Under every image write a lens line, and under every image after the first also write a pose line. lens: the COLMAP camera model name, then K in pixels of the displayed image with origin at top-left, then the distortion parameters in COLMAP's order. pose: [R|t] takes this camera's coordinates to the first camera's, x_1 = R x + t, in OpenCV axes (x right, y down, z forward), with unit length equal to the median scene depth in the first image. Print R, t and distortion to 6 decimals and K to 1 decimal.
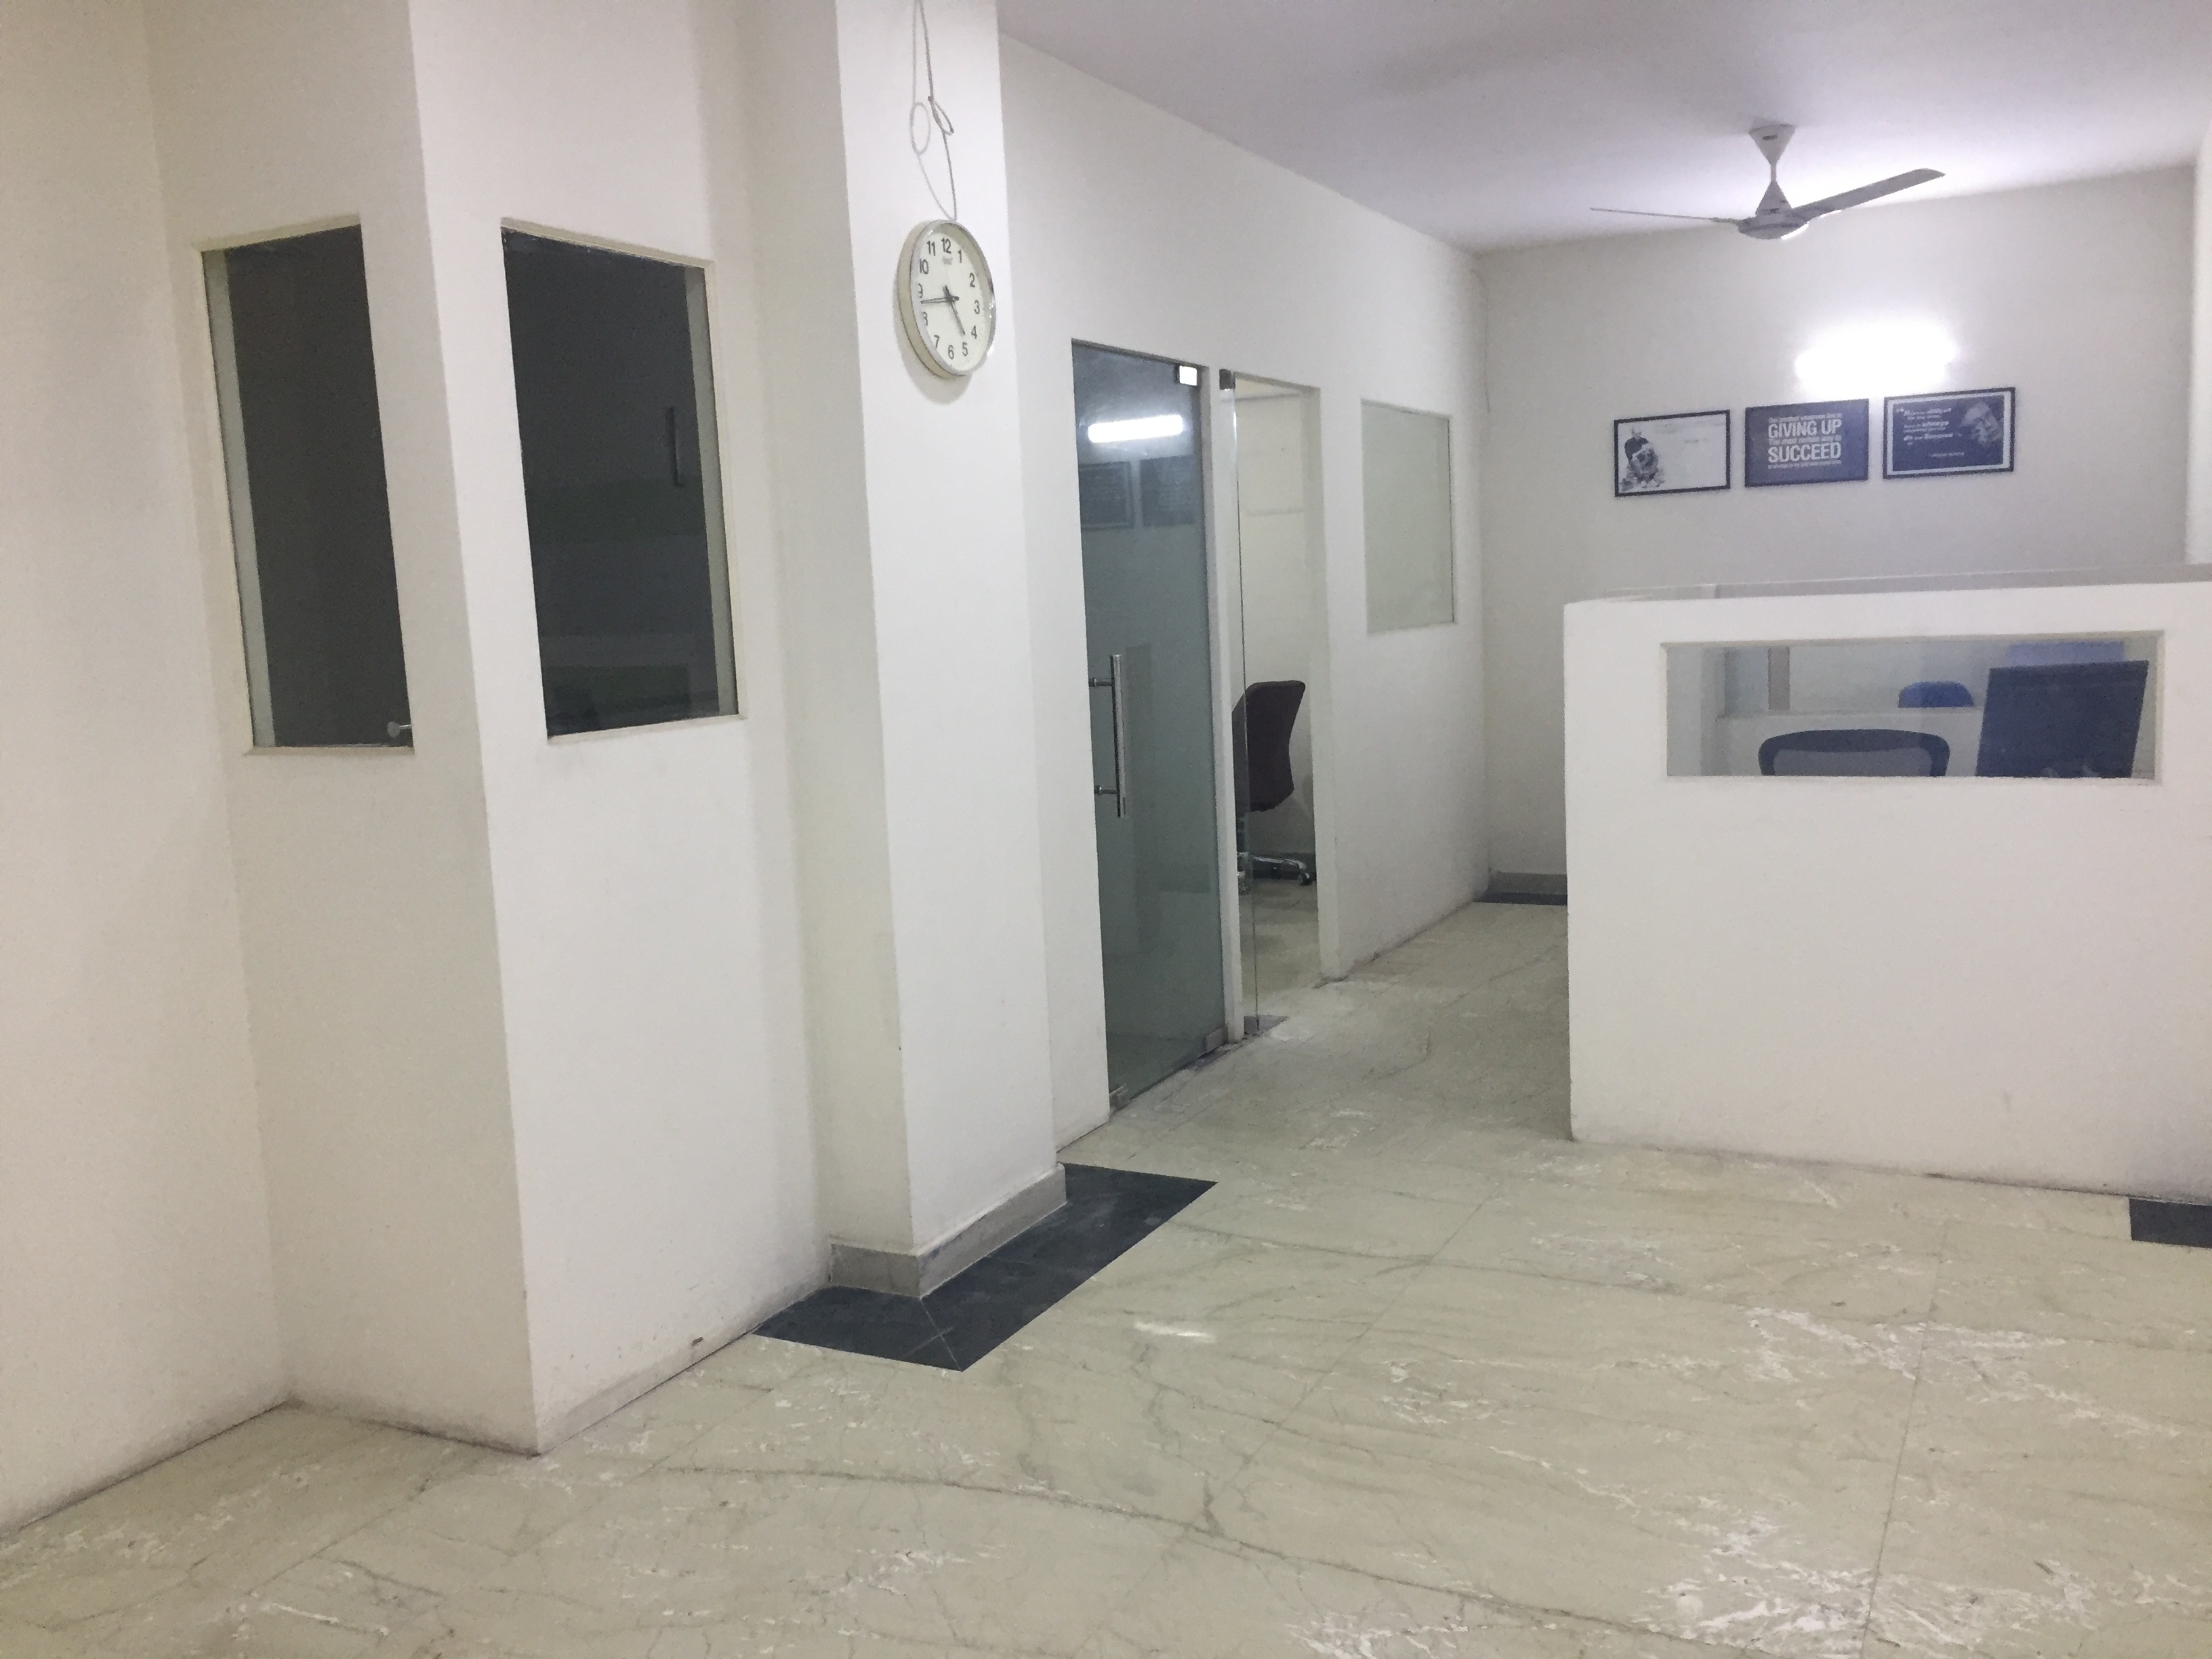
lens RADIAL K [[1883.0, 0, 1108.4], [0, 1883.0, 829.4], [0, 0, 1]] dist [-0.012426, -0.007780]
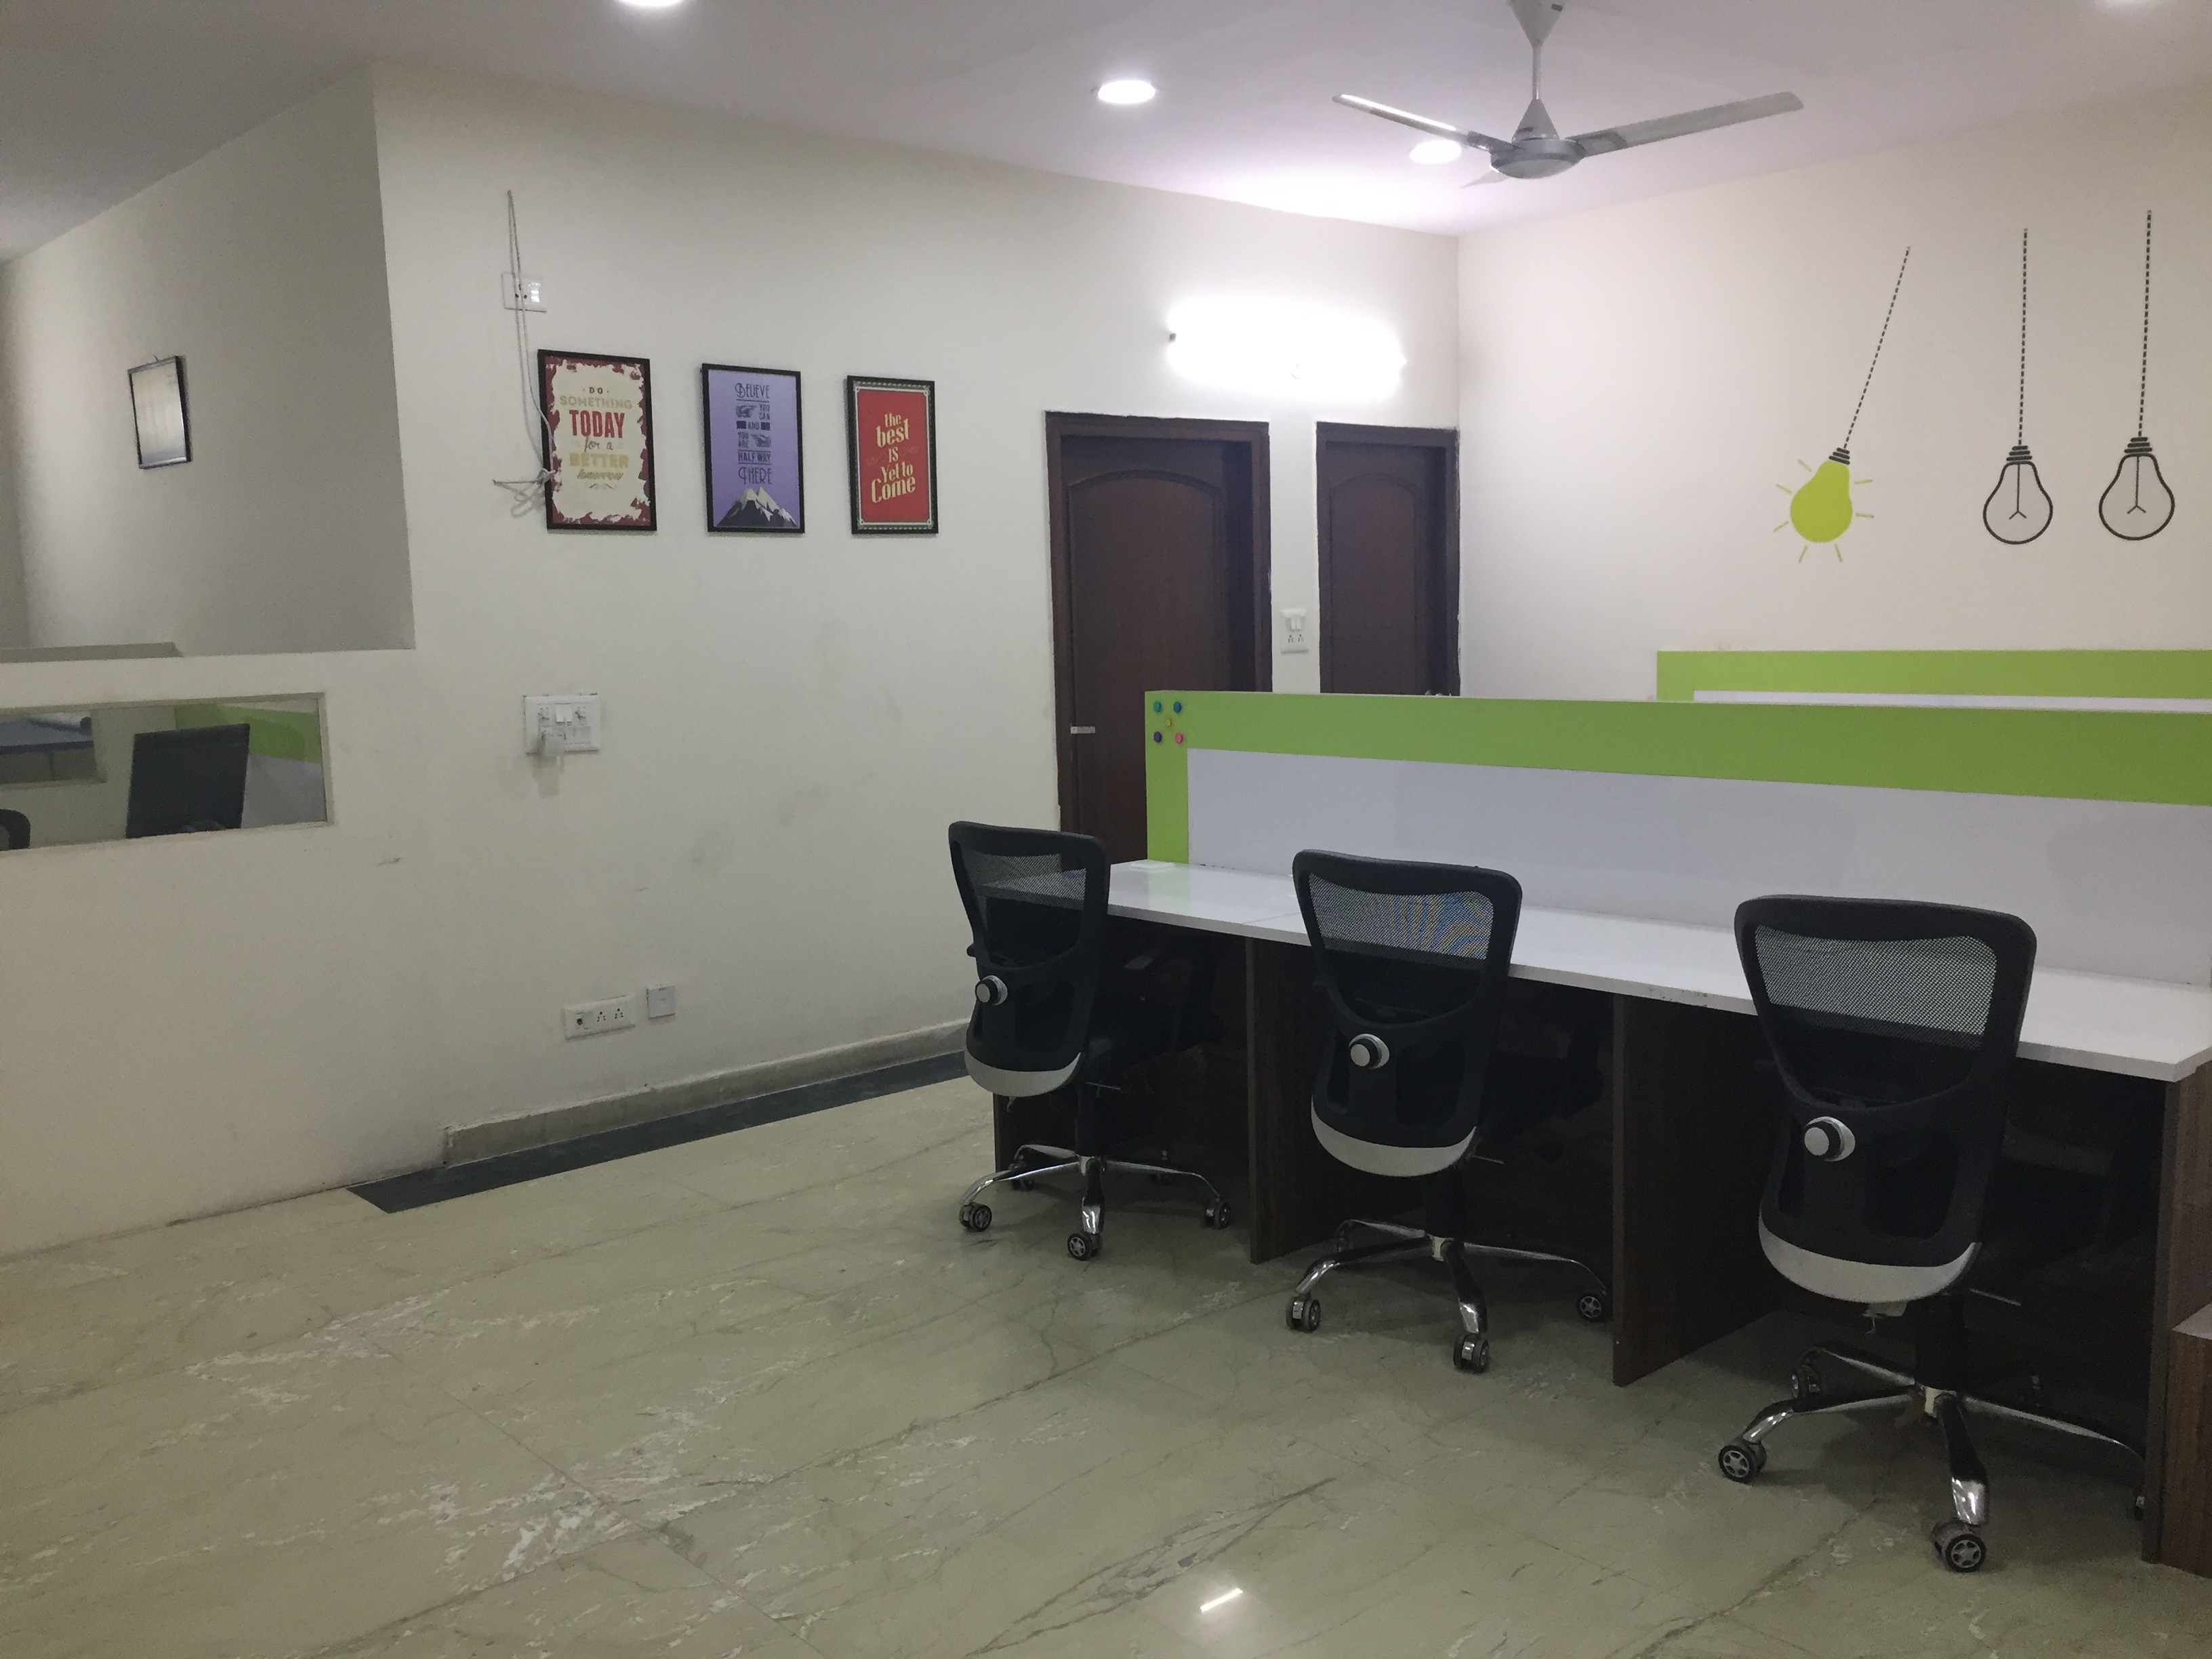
lens RADIAL K [[1883.0, 0, 1108.0], [0, 1883.0, 831.9], [0, 0, 1]] dist [-0.012426, -0.007780]
pose [[0.348904, -0.084548, 0.933337, -0.399047], [0.133703, 0.990225, 0.039719, -0.000883], [-0.927572, 0.110932, 0.356798, 0.163169]]
